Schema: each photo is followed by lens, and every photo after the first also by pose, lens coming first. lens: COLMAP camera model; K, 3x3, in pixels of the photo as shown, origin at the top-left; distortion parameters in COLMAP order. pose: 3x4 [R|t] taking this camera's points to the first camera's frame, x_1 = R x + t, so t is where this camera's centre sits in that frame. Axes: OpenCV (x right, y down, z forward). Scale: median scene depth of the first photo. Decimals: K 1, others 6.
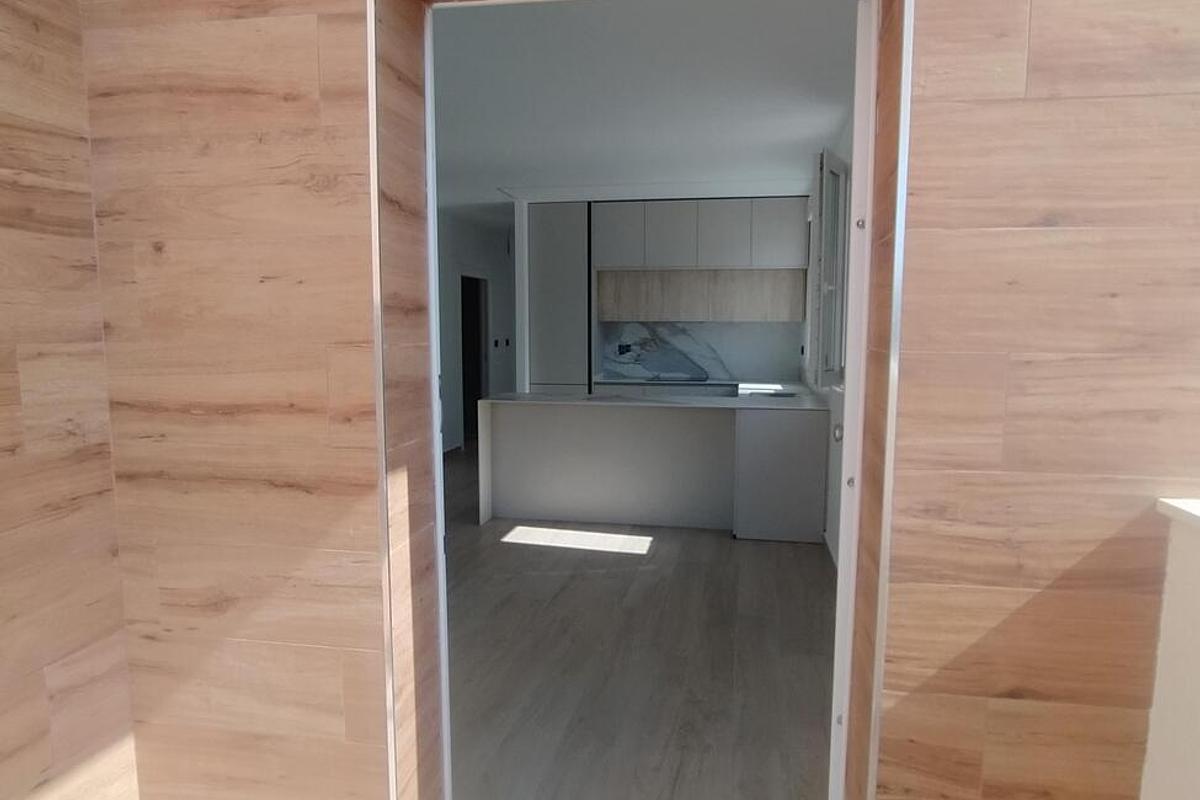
lens RADIAL K [[736.1, 0, 606.9], [0, 736.1, 414.6], [0, 0, 1]] dist [-0.020571, 0.004768]
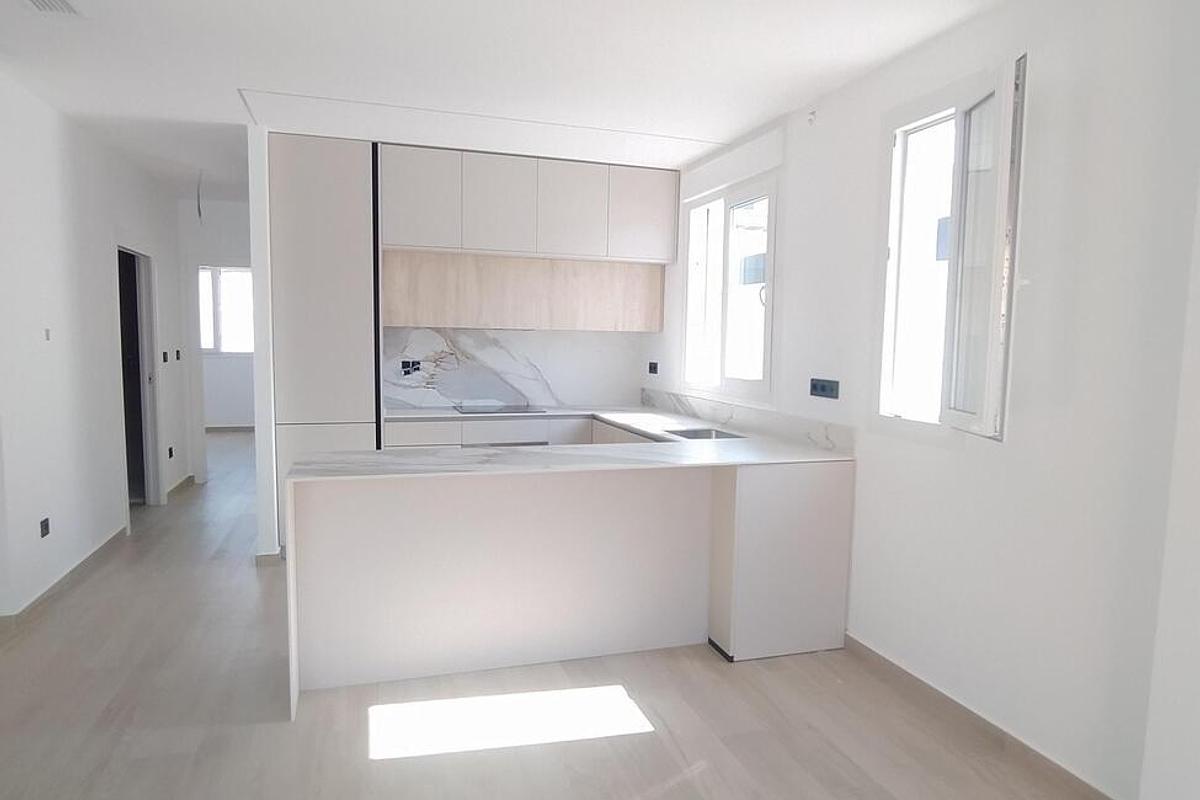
lens RADIAL K [[726.9, 0, 575.5], [0, 726.9, 412.9], [0, 0, 1]] dist [-0.021215, 0.000619]
pose [[0.879445, -0.036487, 0.474601, -0.177541], [0.041442, 0.999141, 0.000022, -0.042751], [-0.474194, 0.019649, 0.880201, 0.353221]]
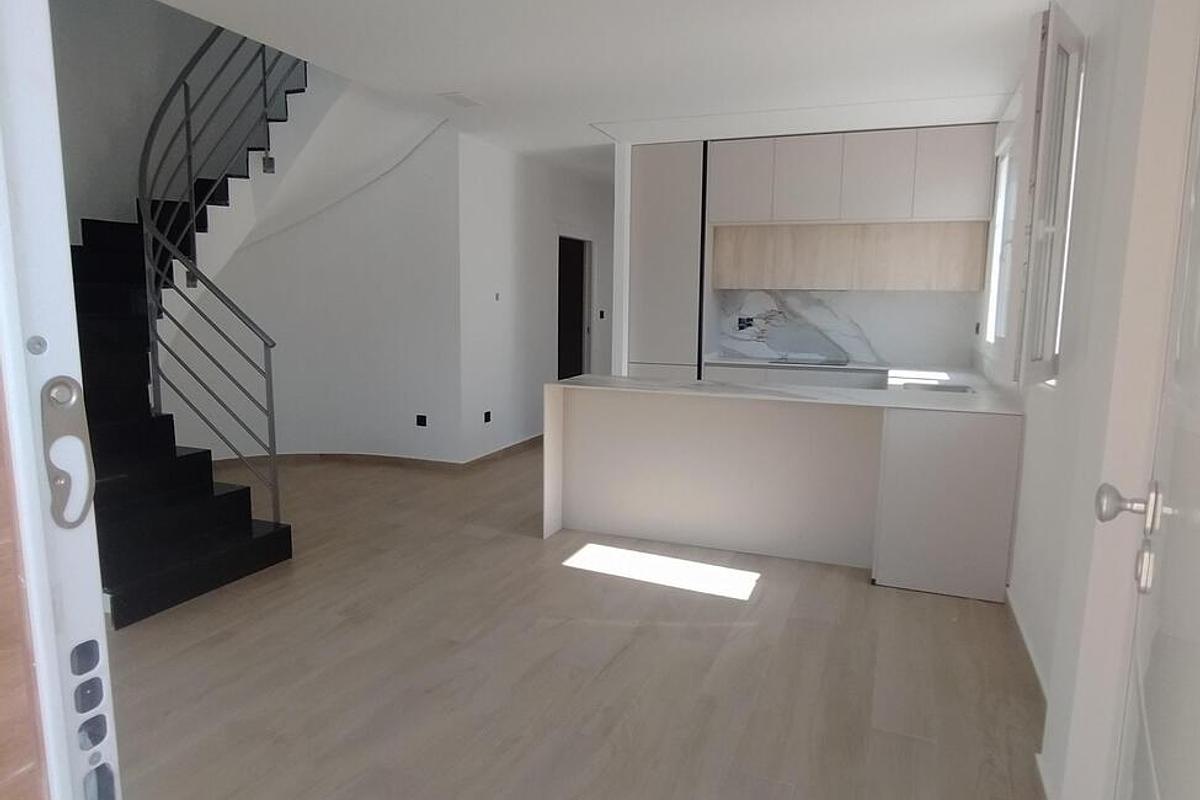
lens RADIAL K [[736.1, 0, 606.9], [0, 736.1, 414.6], [0, 0, 1]] dist [-0.020571, 0.004768]
pose [[0.982128, 0.037929, -0.184351, 0.029549], [-0.031442, 0.998783, 0.037986, -0.014207], [0.185568, -0.031510, 0.982126, 0.171081]]
